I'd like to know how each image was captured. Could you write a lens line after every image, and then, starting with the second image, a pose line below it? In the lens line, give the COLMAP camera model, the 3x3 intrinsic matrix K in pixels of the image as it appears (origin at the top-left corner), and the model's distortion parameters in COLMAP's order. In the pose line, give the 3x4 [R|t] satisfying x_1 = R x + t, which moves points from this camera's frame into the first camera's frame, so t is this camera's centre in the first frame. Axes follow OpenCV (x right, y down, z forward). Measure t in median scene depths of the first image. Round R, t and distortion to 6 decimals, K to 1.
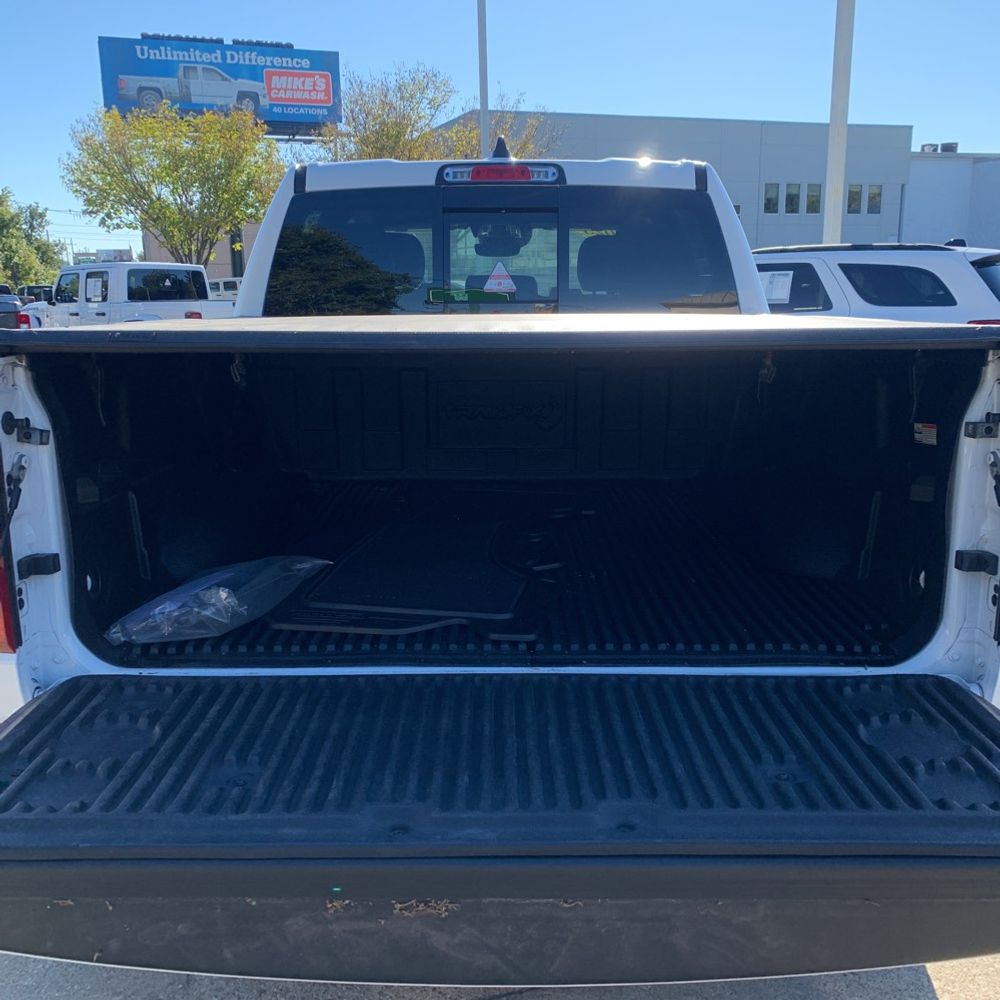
lens RADIAL K [[1030.5, 0, 502.0], [0, 1030.5, 512.0], [0, 0, 1]] dist [0.010191, 0.000000]
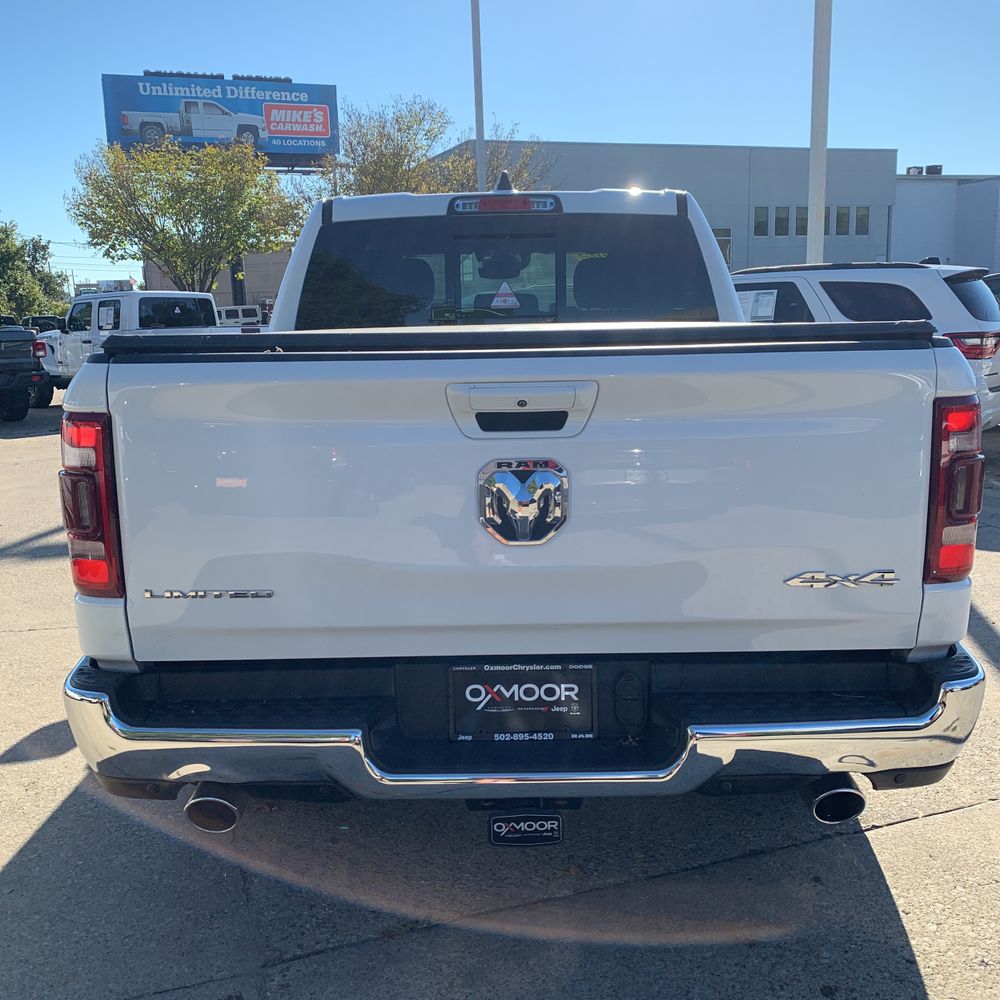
lens RADIAL K [[1030.5, 0, 497.3], [0, 1030.5, 498.8], [0, 0, 1]] dist [0.010191, 0.000000]
pose [[0.999908, -0.013135, -0.003265, -0.001110], [0.013010, 0.999281, -0.035621, 0.003885], [0.003731, 0.035575, 0.999360, -0.013136]]
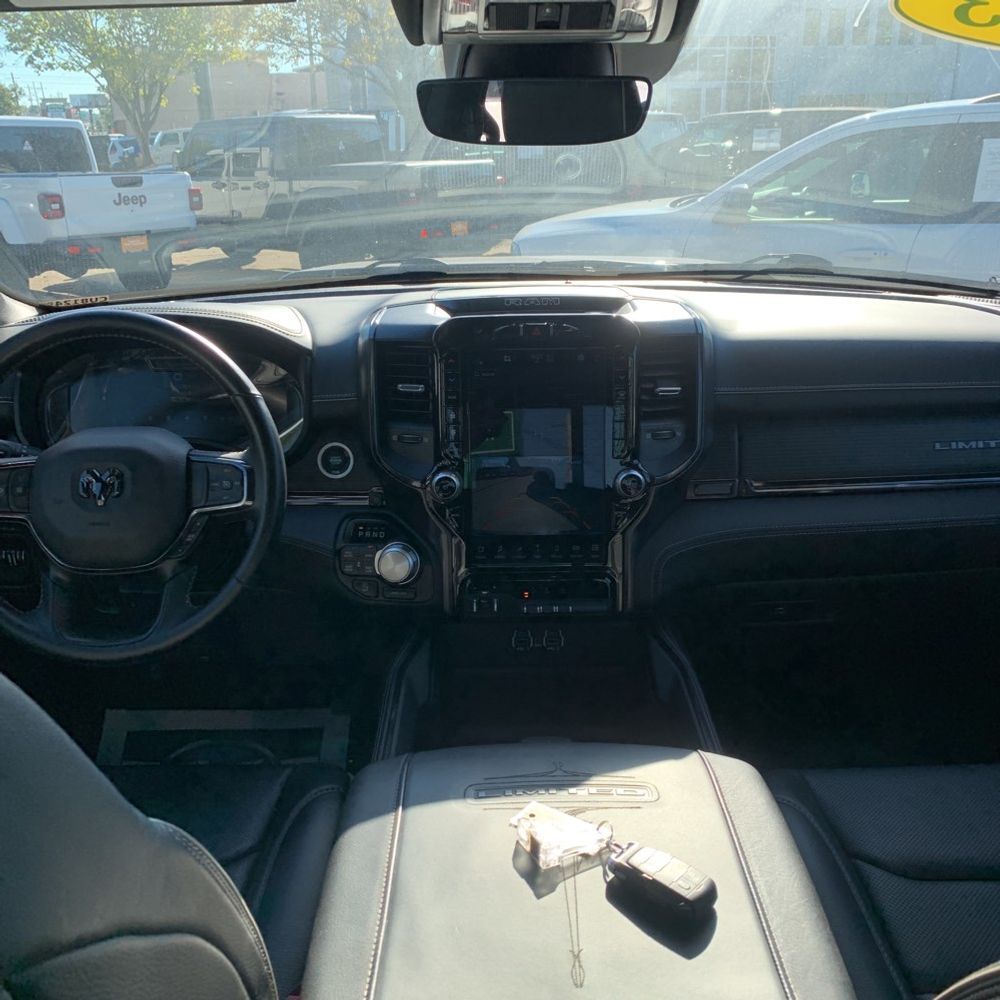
lens RADIAL K [[1030.5, 0, 499.8], [0, 1030.5, 500.3], [0, 0, 1]] dist [0.010191, 0.000000]
pose [[0.999974, -0.006798, -0.002591, -0.001867], [0.007073, 0.991781, 0.127751, -0.036074], [0.001701, -0.127766, 0.991803, 0.139443]]
